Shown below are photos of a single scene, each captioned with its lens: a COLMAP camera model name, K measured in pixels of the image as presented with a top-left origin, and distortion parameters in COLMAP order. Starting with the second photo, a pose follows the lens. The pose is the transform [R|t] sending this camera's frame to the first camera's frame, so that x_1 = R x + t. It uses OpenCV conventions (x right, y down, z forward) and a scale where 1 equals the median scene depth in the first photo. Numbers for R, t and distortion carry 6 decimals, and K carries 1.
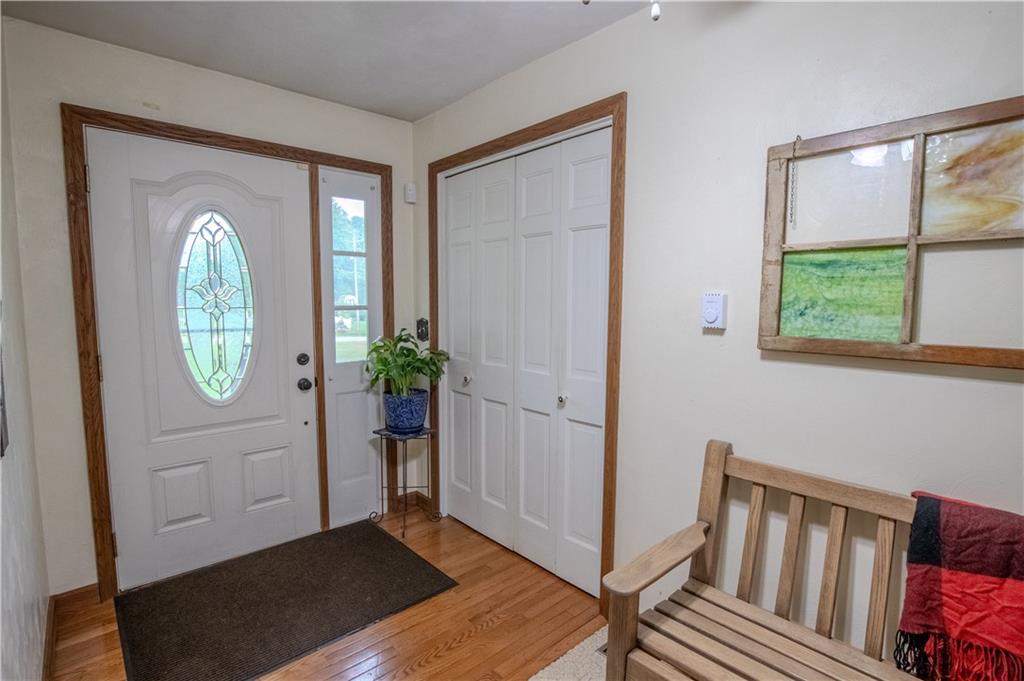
lens RADIAL K [[488.0, 0, 512.0], [0, 488.0, 343.9], [0, 0, 1]] dist [-0.029623, 0.003735]
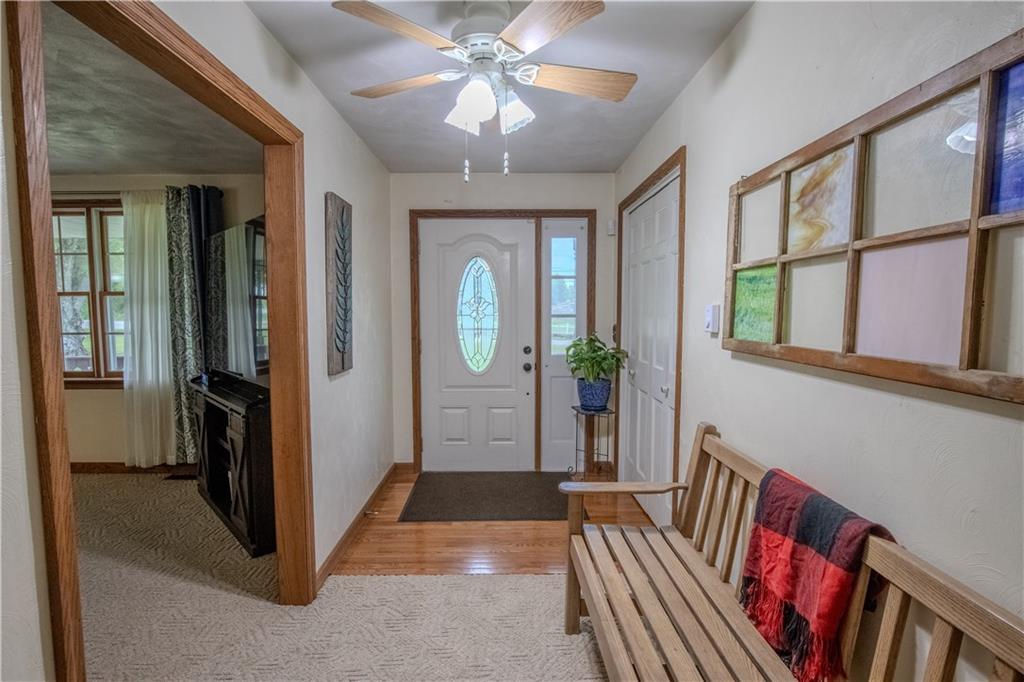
lens RADIAL K [[488.0, 0, 513.0], [0, 488.0, 343.0], [0, 0, 1]] dist [-0.029623, 0.003735]
pose [[0.758126, 0.039501, -0.650911, 0.549887], [-0.053633, 0.998559, -0.001868, 0.016270], [0.649899, 0.036326, 0.759152, -0.174561]]
